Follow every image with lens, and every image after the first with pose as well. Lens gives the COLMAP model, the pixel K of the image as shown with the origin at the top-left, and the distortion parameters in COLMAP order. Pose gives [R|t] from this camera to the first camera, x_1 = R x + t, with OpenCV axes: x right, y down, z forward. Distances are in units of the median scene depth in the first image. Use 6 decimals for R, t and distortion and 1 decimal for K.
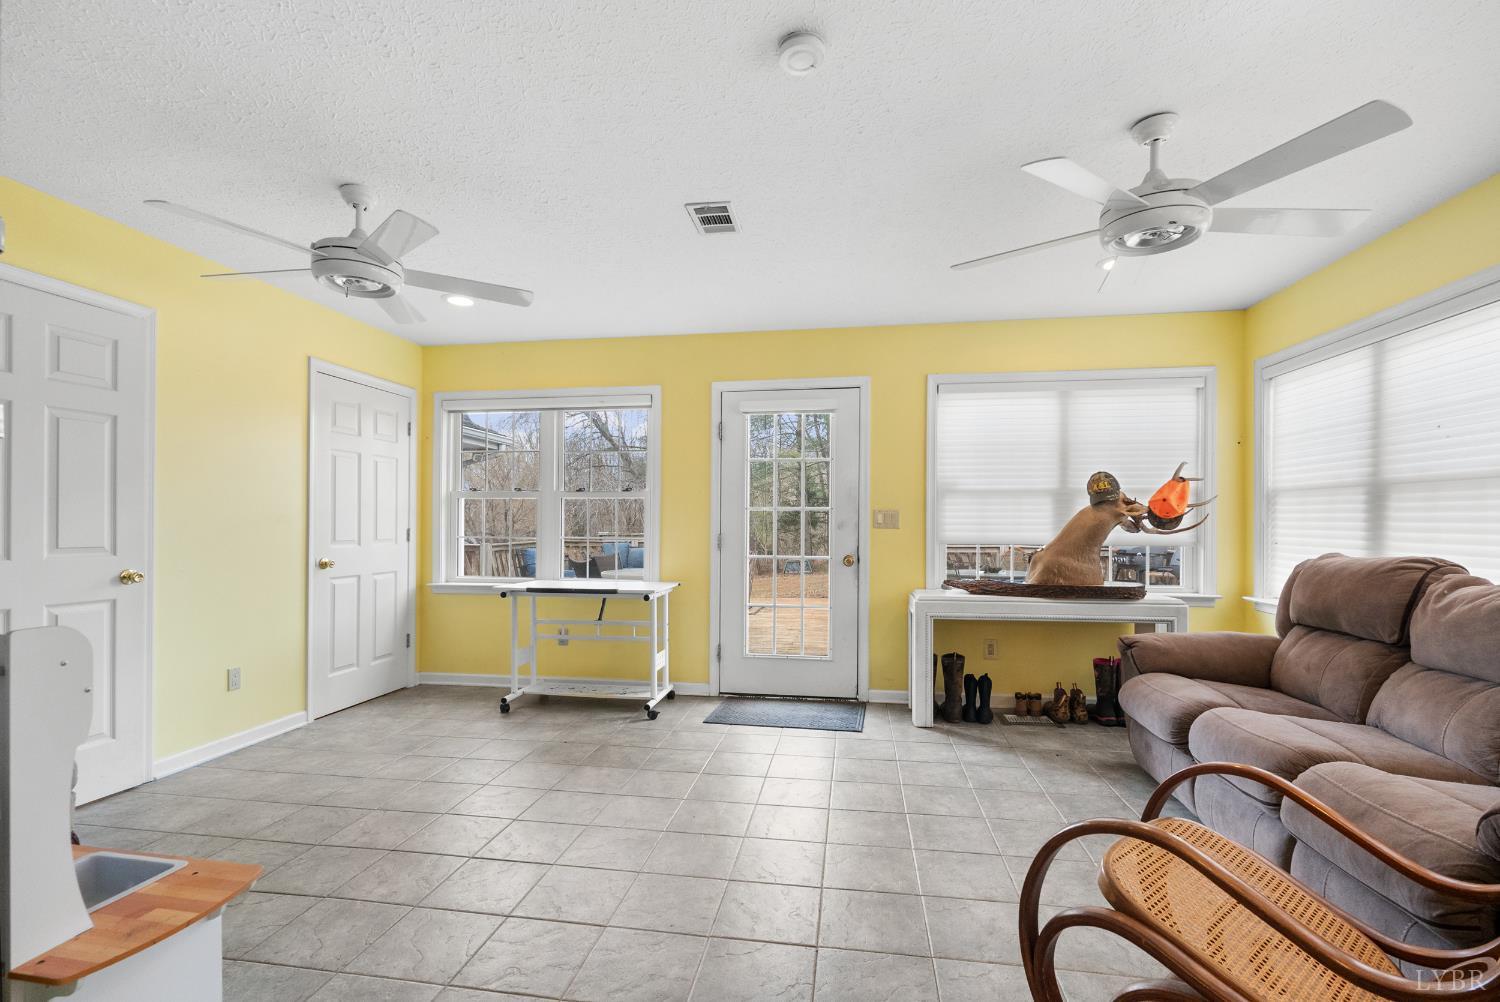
lens RADIAL K [[674.5, 0, 751.0], [0, 674.5, 510.3], [0, 0, 1]] dist [-0.000717, -0.000052]
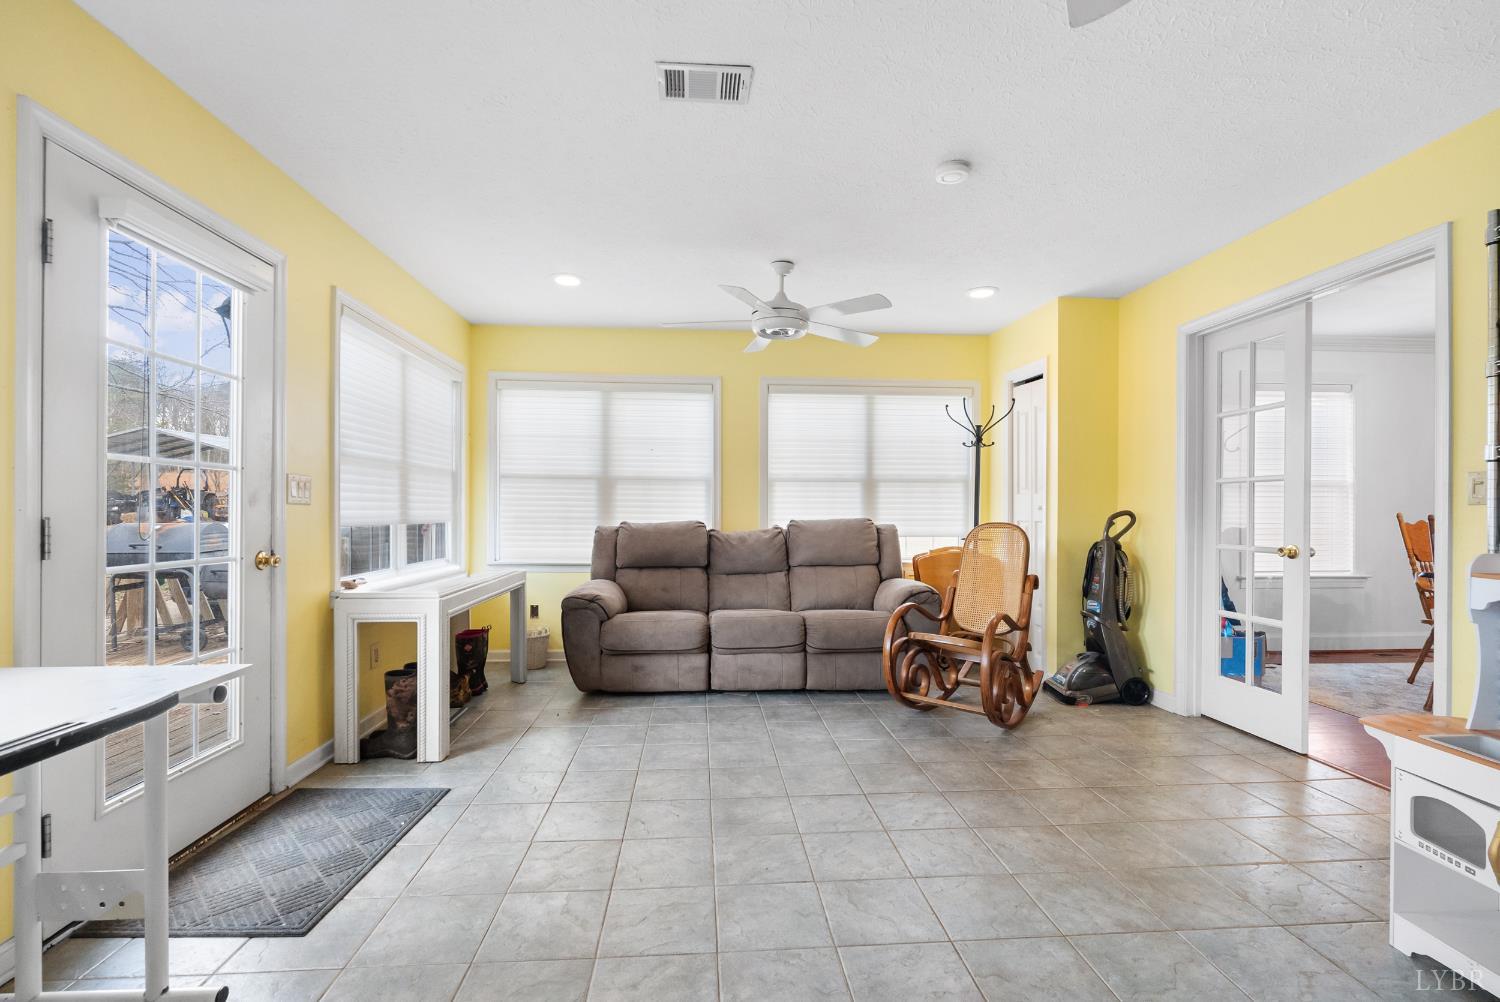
lens RADIAL K [[674.5, 0, 751.0], [0, 674.5, 510.3], [0, 0, 1]] dist [-0.000717, -0.000052]
pose [[-0.229761, -0.005131, 0.973233, -0.727853], [-0.027147, 0.999631, -0.001139, 0.028901], [-0.972868, -0.026682, -0.229816, 1.033869]]
